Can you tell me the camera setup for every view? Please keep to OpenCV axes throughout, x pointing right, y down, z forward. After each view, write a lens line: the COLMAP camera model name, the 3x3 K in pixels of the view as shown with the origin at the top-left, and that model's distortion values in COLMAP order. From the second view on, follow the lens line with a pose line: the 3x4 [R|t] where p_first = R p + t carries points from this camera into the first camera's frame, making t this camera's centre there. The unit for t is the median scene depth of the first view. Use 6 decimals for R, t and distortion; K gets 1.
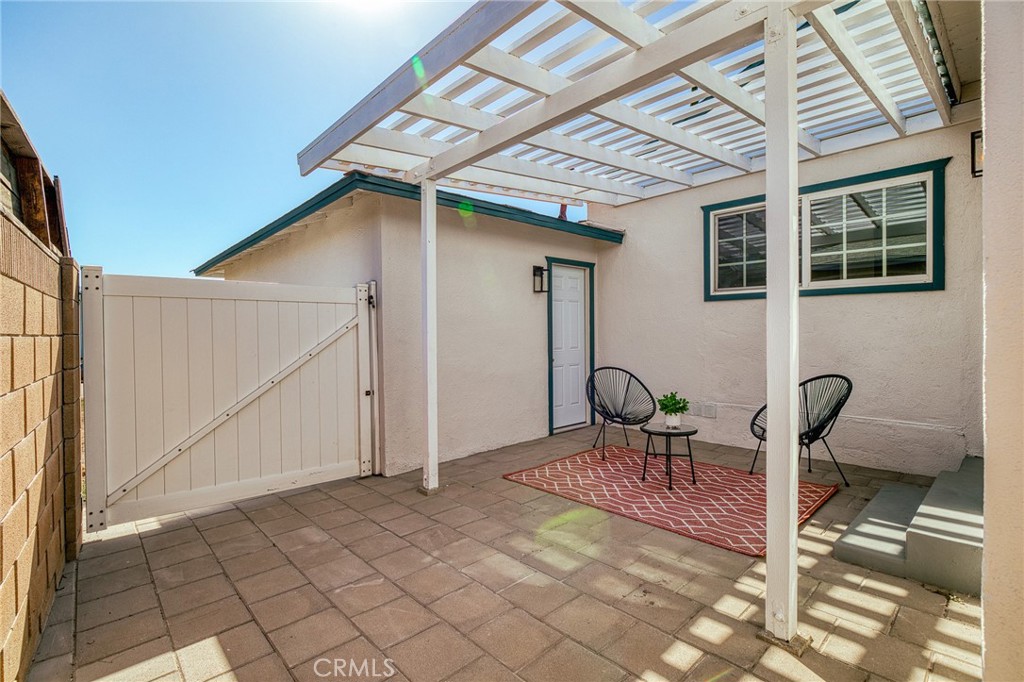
lens RADIAL K [[456.7, 0, 509.5], [0, 456.7, 337.2], [0, 0, 1]] dist [0.003385, 0.000073]
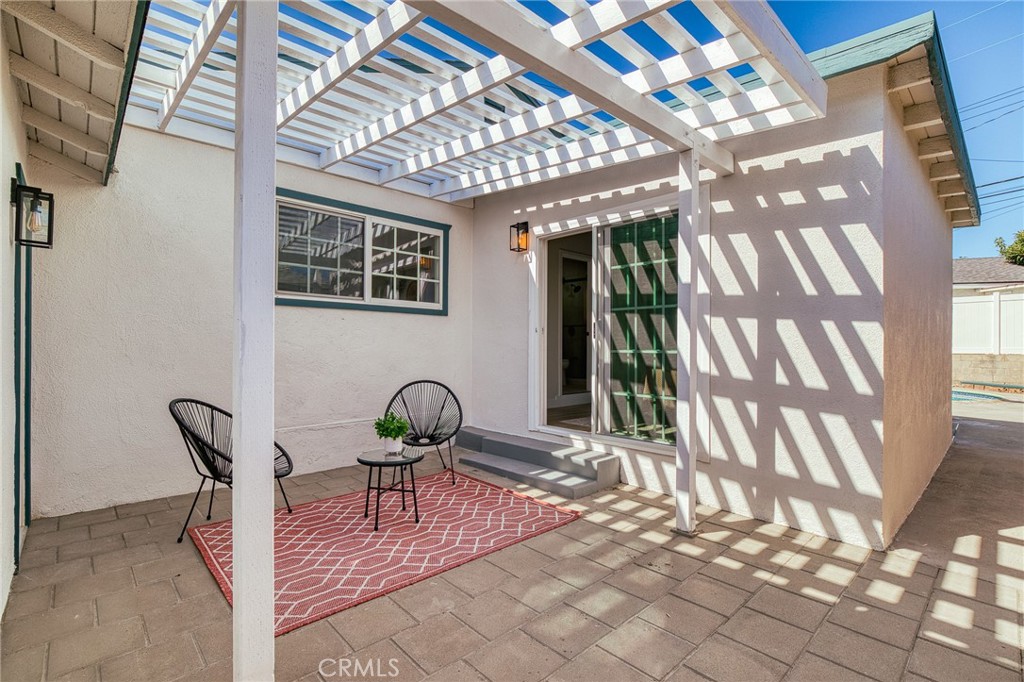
lens RADIAL K [[483.2, 0, 512.0], [0, 483.2, 341.0], [0, 0, 1]] dist [0.000335, -0.000086]
pose [[0.013260, 0.022174, 0.999666, -0.650212], [0.008108, 0.999719, -0.022283, 0.012394], [-0.999879, 0.008401, 0.013077, 0.917217]]
